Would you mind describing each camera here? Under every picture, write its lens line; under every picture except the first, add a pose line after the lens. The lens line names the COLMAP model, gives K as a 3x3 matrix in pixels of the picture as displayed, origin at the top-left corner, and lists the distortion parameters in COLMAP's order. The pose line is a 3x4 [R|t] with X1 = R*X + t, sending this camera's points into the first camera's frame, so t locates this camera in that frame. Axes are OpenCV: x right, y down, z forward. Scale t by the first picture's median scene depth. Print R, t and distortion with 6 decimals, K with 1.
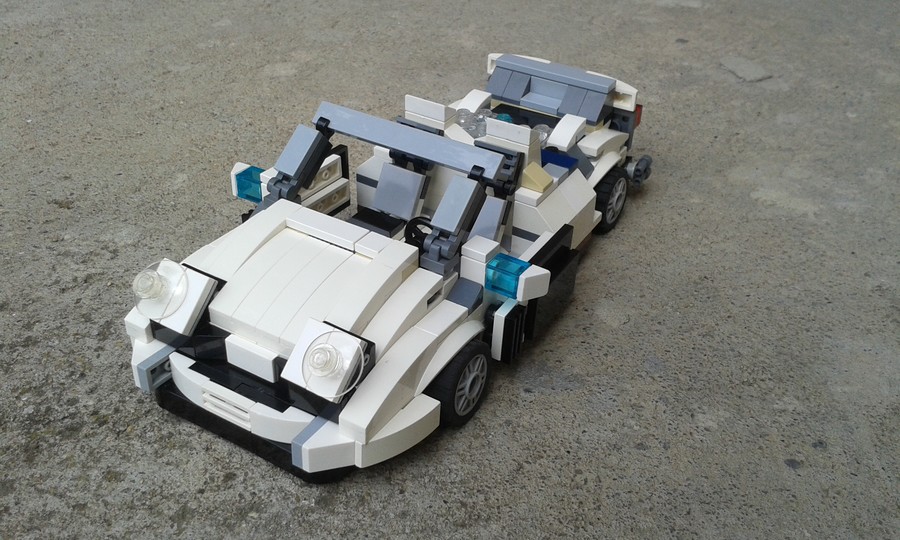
lens RADIAL K [[902.0, 0, 450.0], [0, 902.0, 270.0], [0, 0, 1]] dist [0.213238, -0.556674]
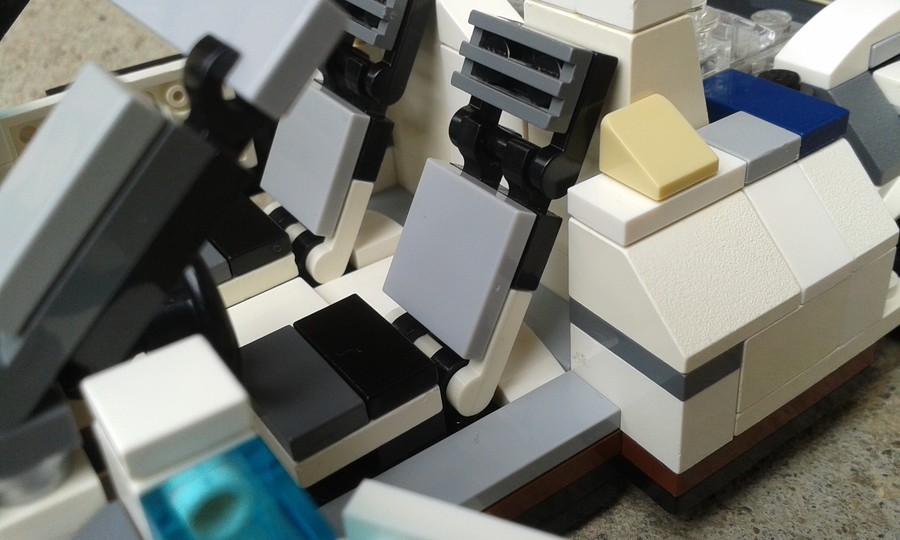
lens RADIAL K [[932.3, 0, 447.2], [0, 932.3, 251.3], [0, 0, 1]] dist [0.145889, -0.452459]
pose [[0.906310, 0.139328, -0.398987, 0.175557], [-0.144278, 0.989378, 0.017766, -0.070586], [0.397224, 0.041464, 0.916785, 0.761061]]
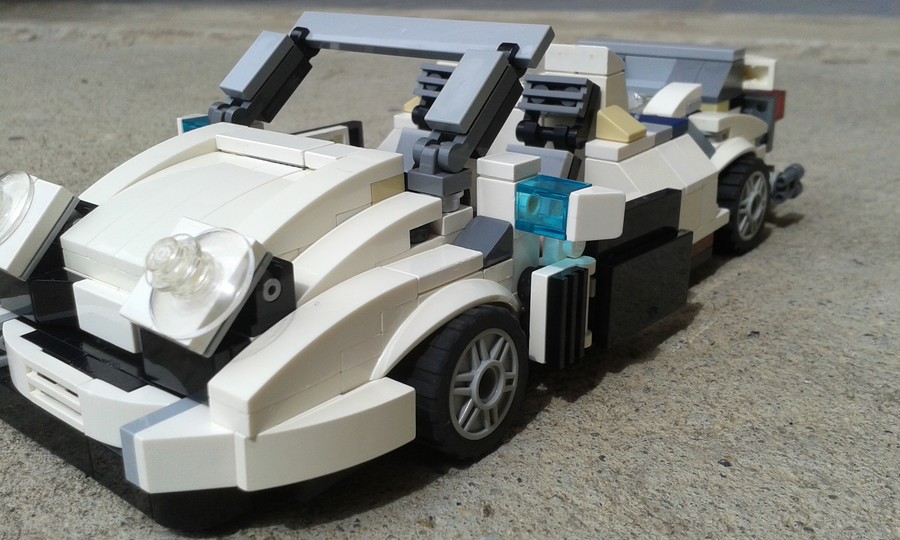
lens RADIAL K [[902.0, 0, 450.0], [0, 902.0, 270.0], [0, 0, 1]] dist [0.213238, -0.556674]
pose [[0.987413, -0.000977, -0.158162, 0.085793], [-0.037948, 0.969310, -0.242895, 0.182748], [0.153545, 0.245839, 0.957072, 0.403372]]
